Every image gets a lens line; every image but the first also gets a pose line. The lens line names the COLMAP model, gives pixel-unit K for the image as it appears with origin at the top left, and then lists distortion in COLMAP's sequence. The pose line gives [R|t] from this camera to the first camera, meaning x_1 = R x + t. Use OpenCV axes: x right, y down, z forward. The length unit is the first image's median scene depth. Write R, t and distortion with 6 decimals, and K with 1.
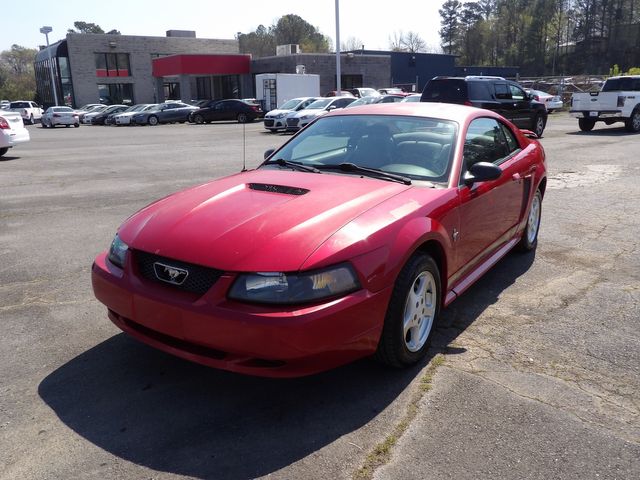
lens RADIAL K [[537.3, 0, 327.0], [0, 537.3, 231.1], [0, 0, 1]] dist [-0.059401, 0.092510]
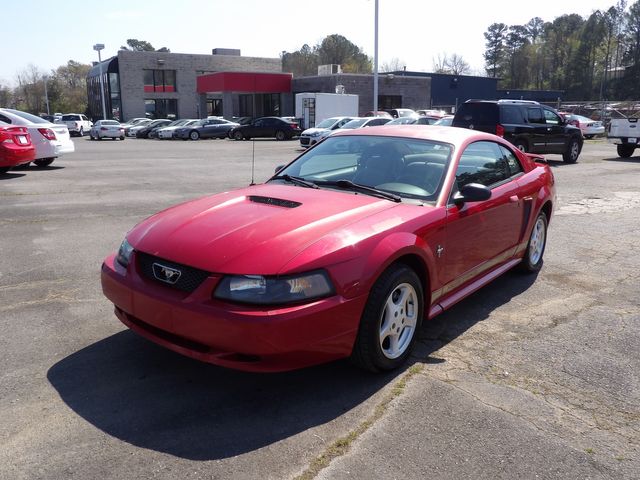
lens RADIAL K [[537.3, 0, 329.3], [0, 537.3, 235.7], [0, 0, 1]] dist [-0.059401, 0.092510]
pose [[0.997132, 0.037975, -0.065460, 0.025016], [-0.039681, 0.998901, -0.024959, 0.003295], [0.064440, 0.027485, 0.997543, -0.018641]]
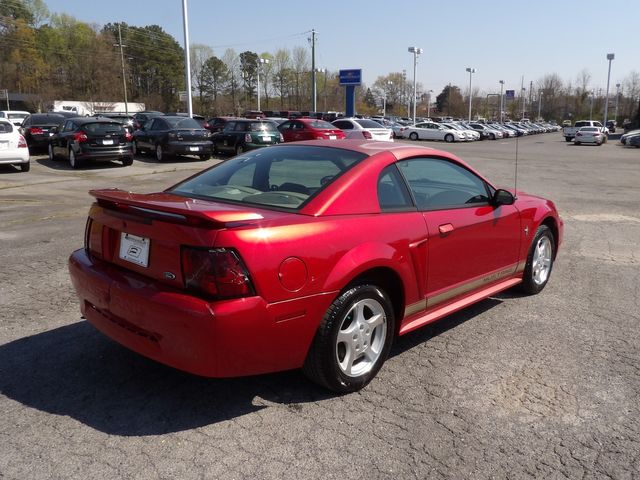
lens RADIAL K [[537.3, 0, 323.0], [0, 537.3, 221.5], [0, 0, 1]] dist [-0.059401, 0.092510]
pose [[0.407614, 0.190396, -0.893085, 1.009843], [-0.231932, 0.967536, 0.100412, -0.082697], [0.883209, 0.166205, 0.438540, 0.188687]]
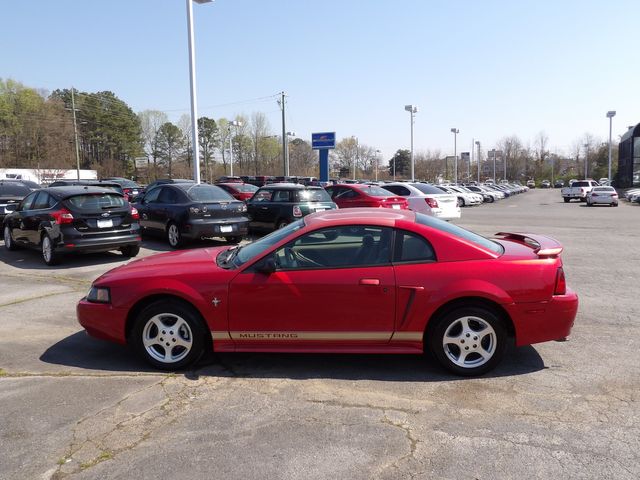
lens RADIAL K [[537.3, 0, 323.0], [0, 537.3, 221.7], [0, 0, 1]] dist [-0.059401, 0.092510]
pose [[0.492017, 0.073668, -0.867463, 0.455378], [-0.207059, 0.977723, -0.034410, -0.061194], [0.845604, 0.196546, 0.496310, 0.131795]]
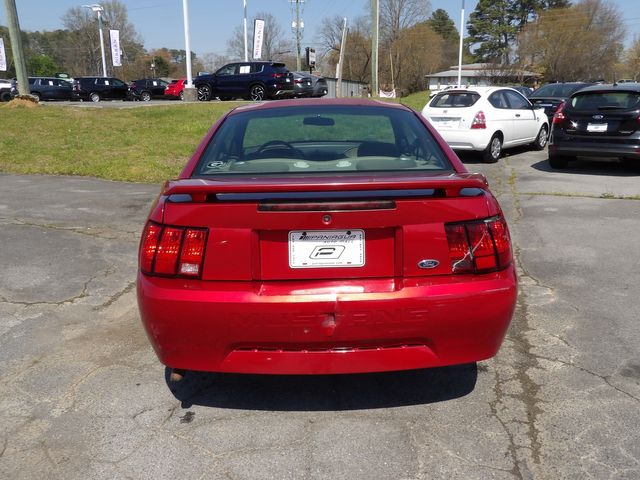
lens RADIAL K [[537.3, 0, 326.3], [0, 537.3, 227.7], [0, 0, 1]] dist [-0.059401, 0.092510]
pose [[-0.826254, 0.151294, -0.542599, 0.249618], [-0.119615, 0.894164, 0.431467, -0.167577], [0.550451, 0.421404, -0.720709, 0.667513]]
